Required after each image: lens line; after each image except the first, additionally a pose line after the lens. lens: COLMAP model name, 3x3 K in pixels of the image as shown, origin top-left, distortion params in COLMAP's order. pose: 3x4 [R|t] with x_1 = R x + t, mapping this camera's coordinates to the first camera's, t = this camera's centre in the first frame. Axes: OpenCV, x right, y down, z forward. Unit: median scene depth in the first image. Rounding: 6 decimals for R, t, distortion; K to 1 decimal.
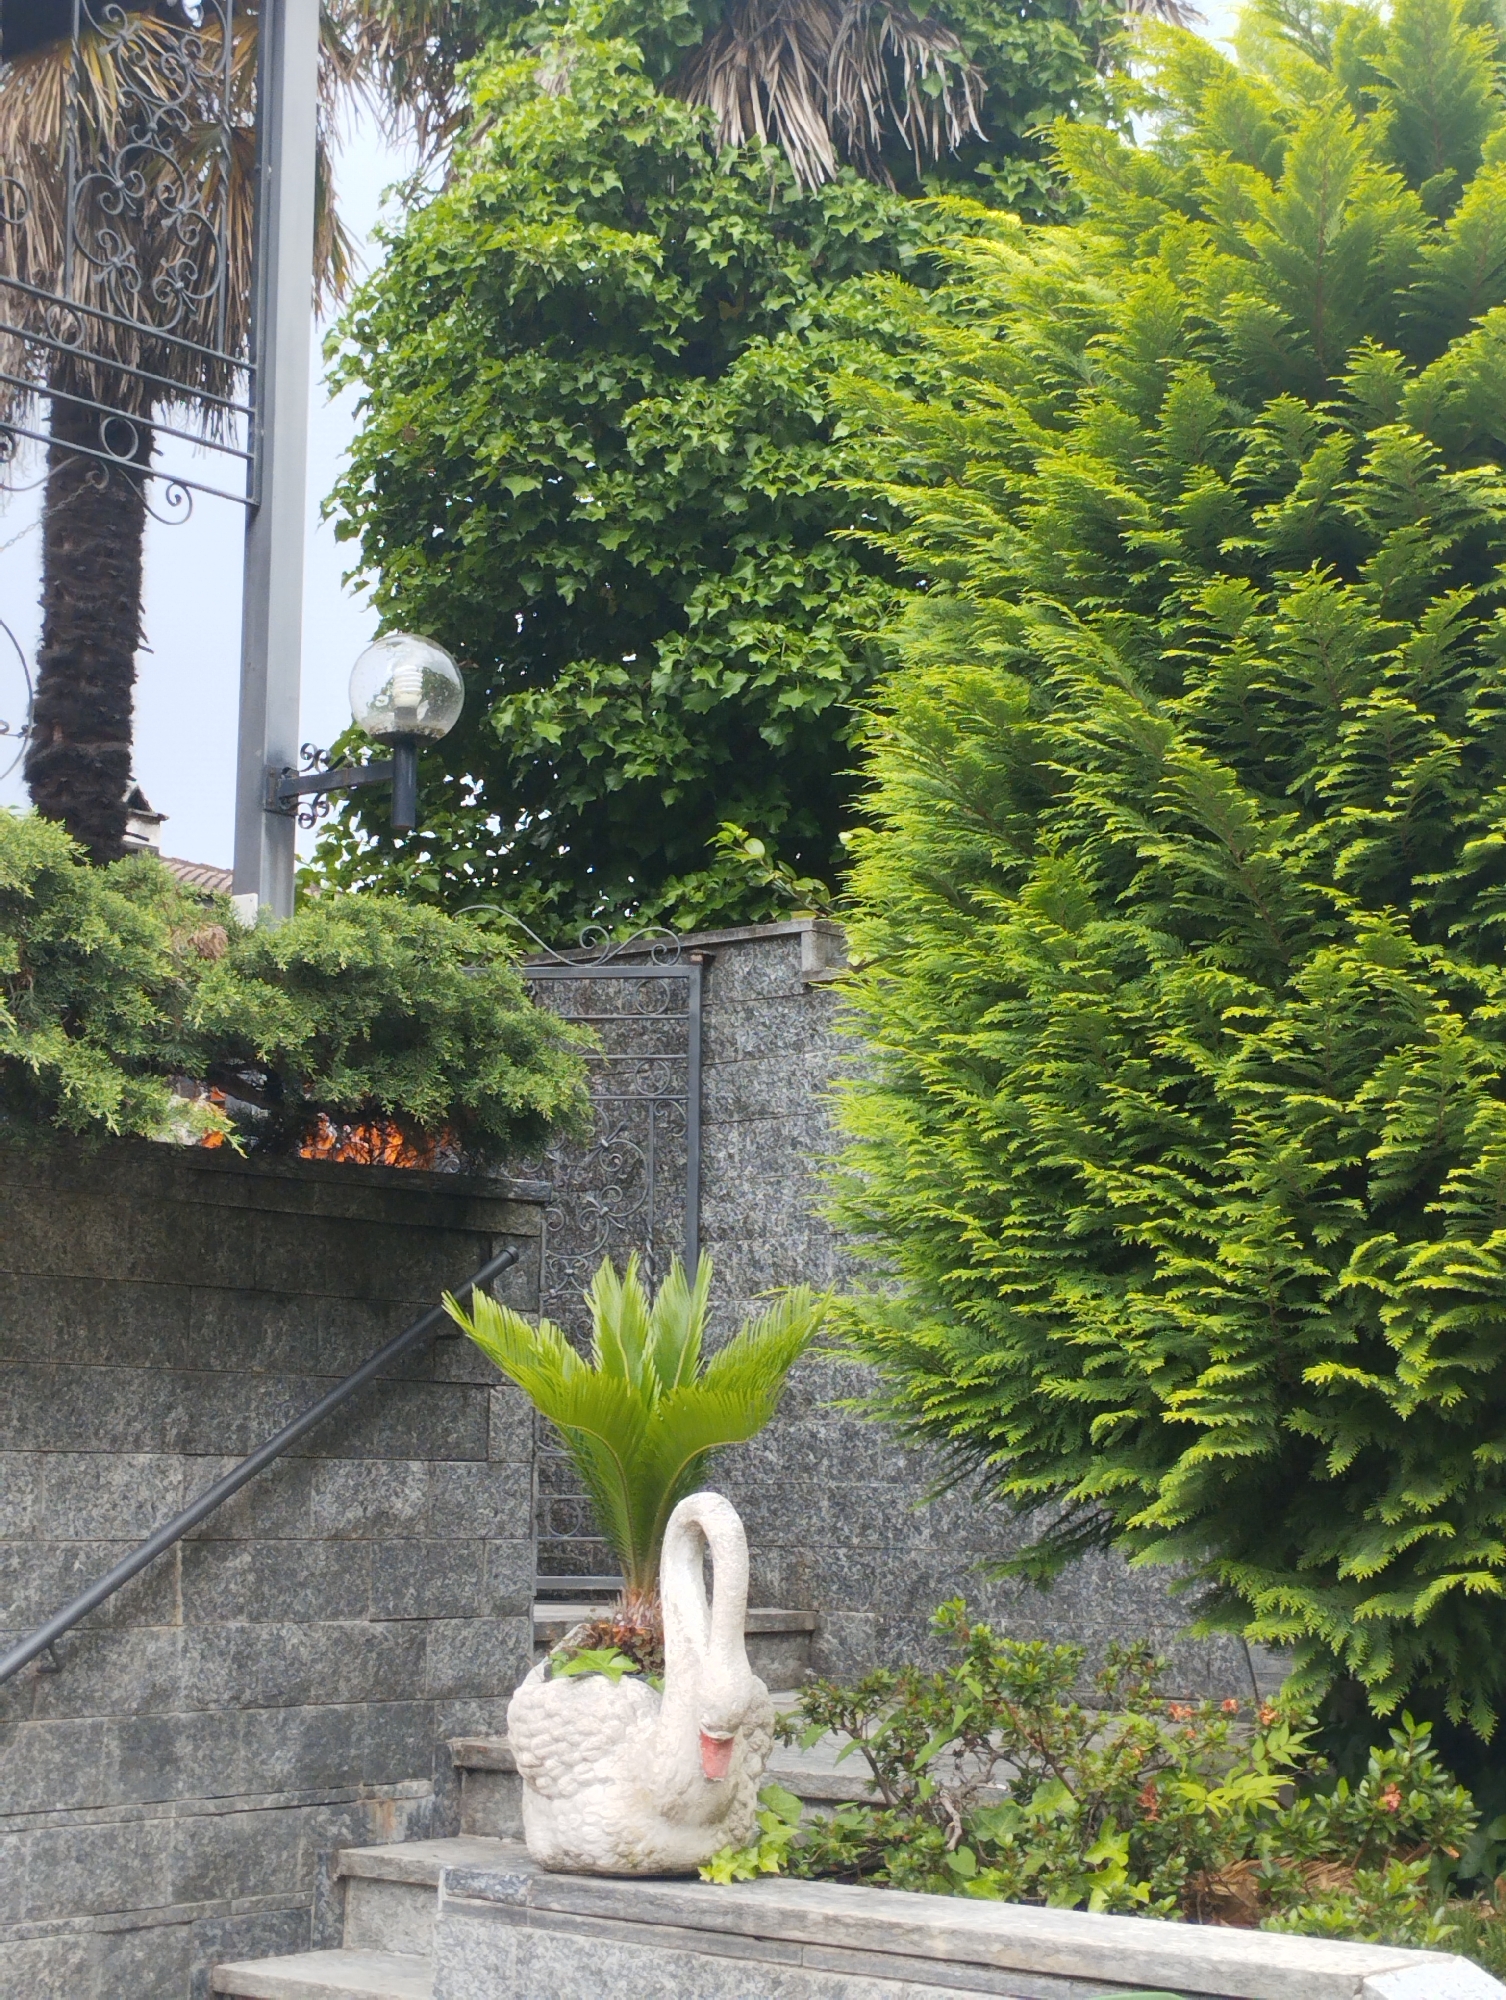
lens RADIAL K [[3172.4, 0, 755.2], [0, 3172.4, 994.2], [0, 0, 1]] dist [0.052391, 0.000000]
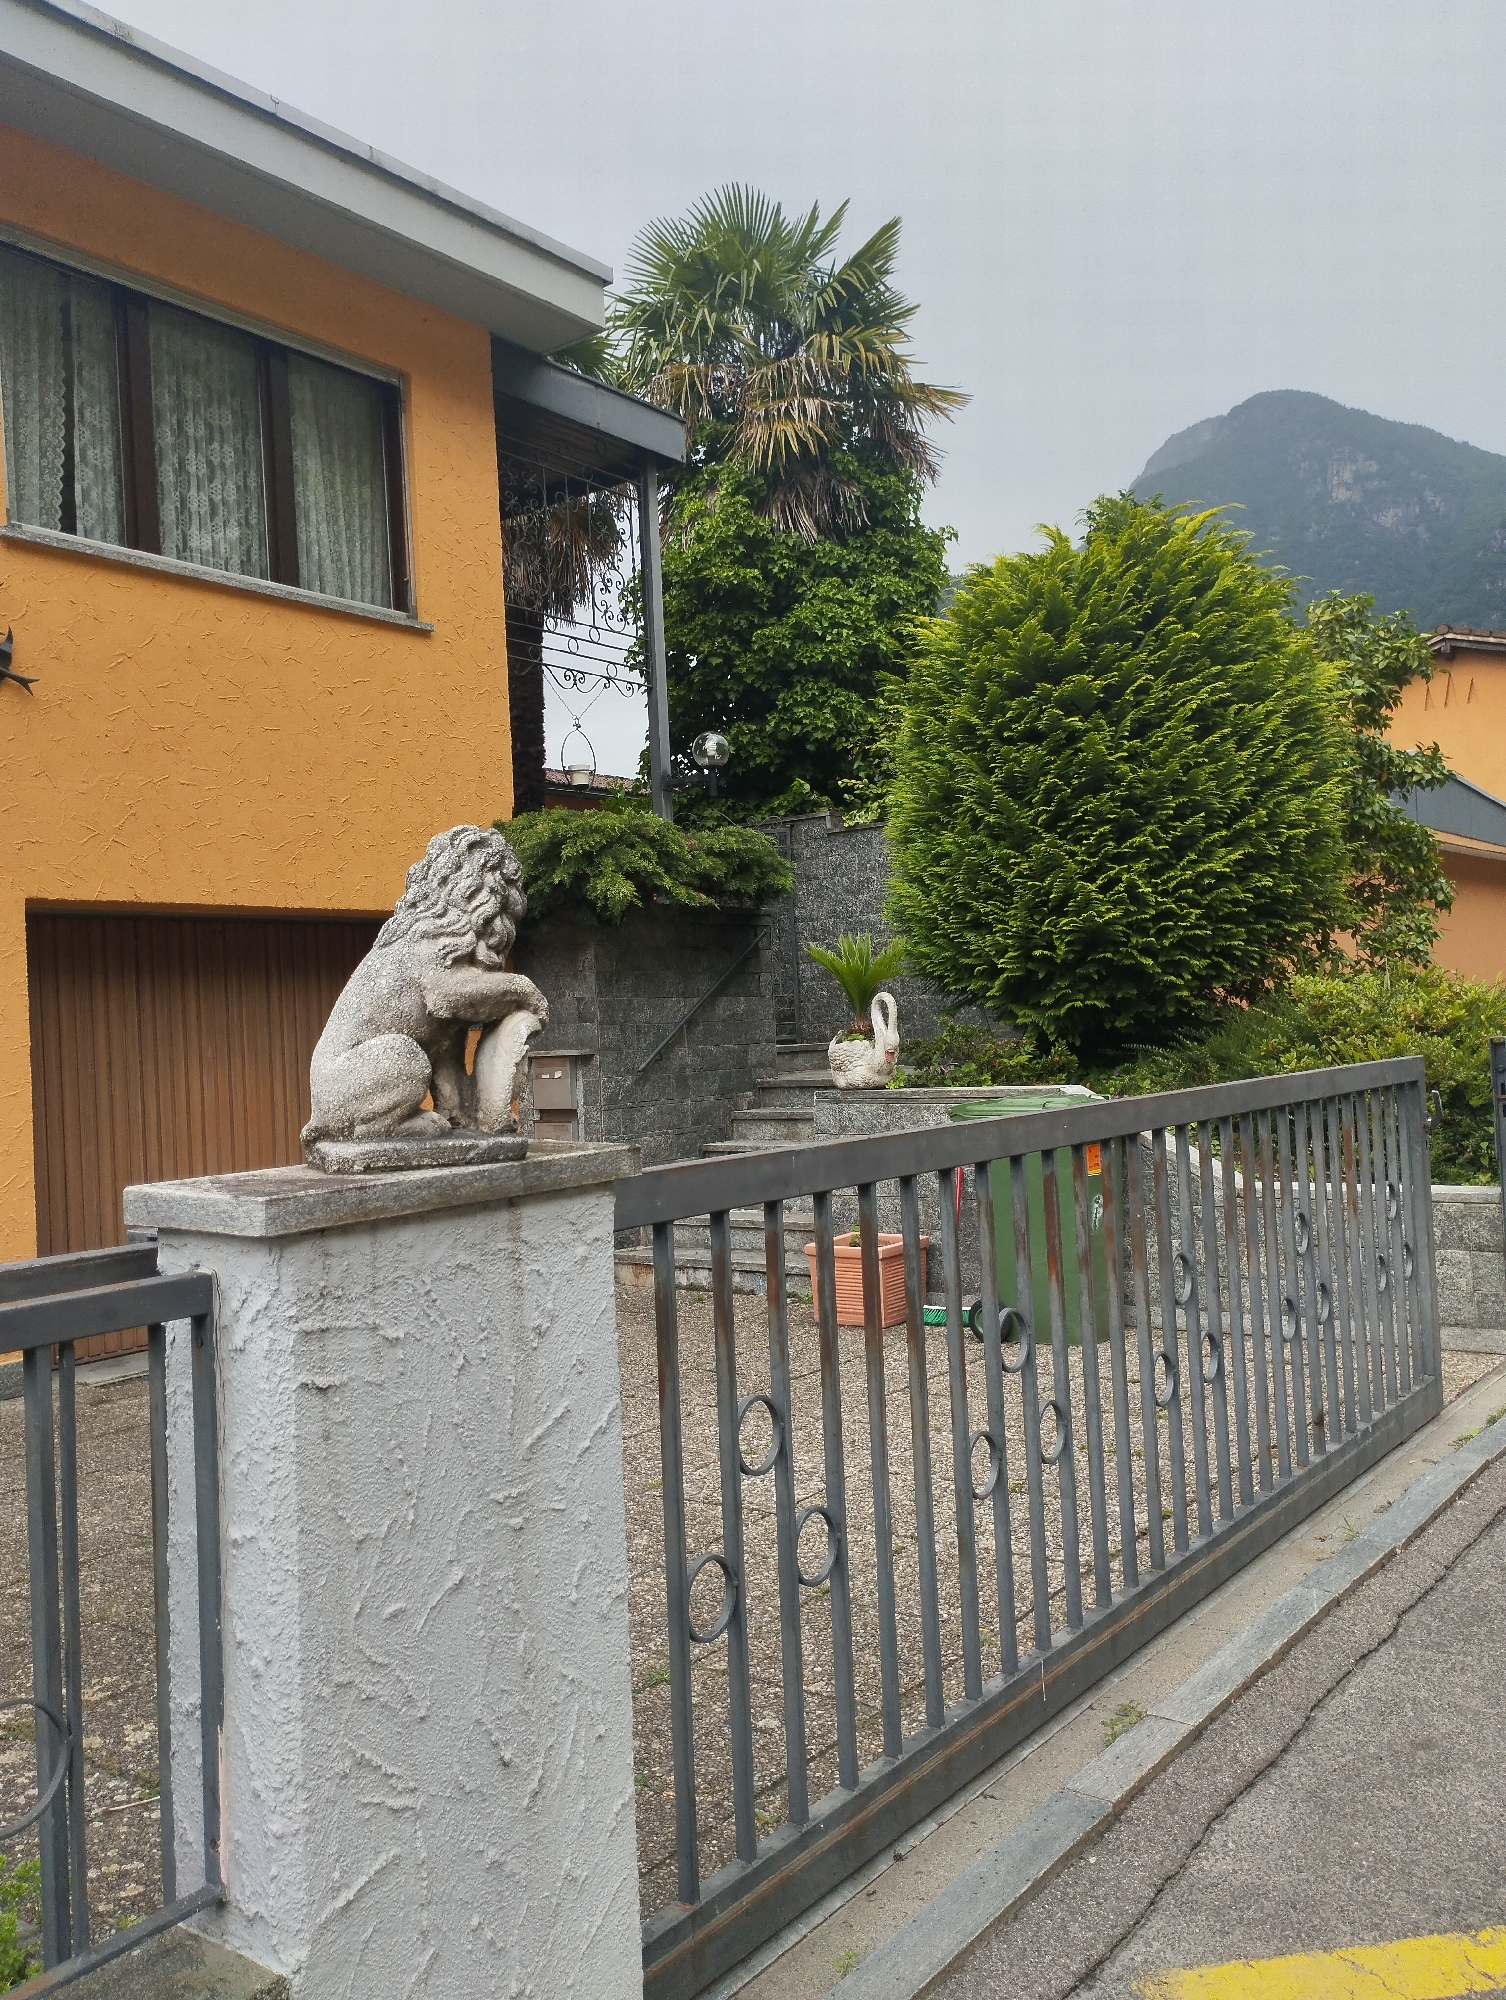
lens RADIAL K [[1542.9, 0, 746.2], [0, 1542.9, 1002.5], [0, 0, 1]] dist [0.042356, -0.000986]
pose [[0.997165, -0.057958, 0.047979, -0.245453], [0.050761, 0.988906, 0.139603, -0.092908], [-0.055538, -0.136772, 0.989045, -0.776009]]
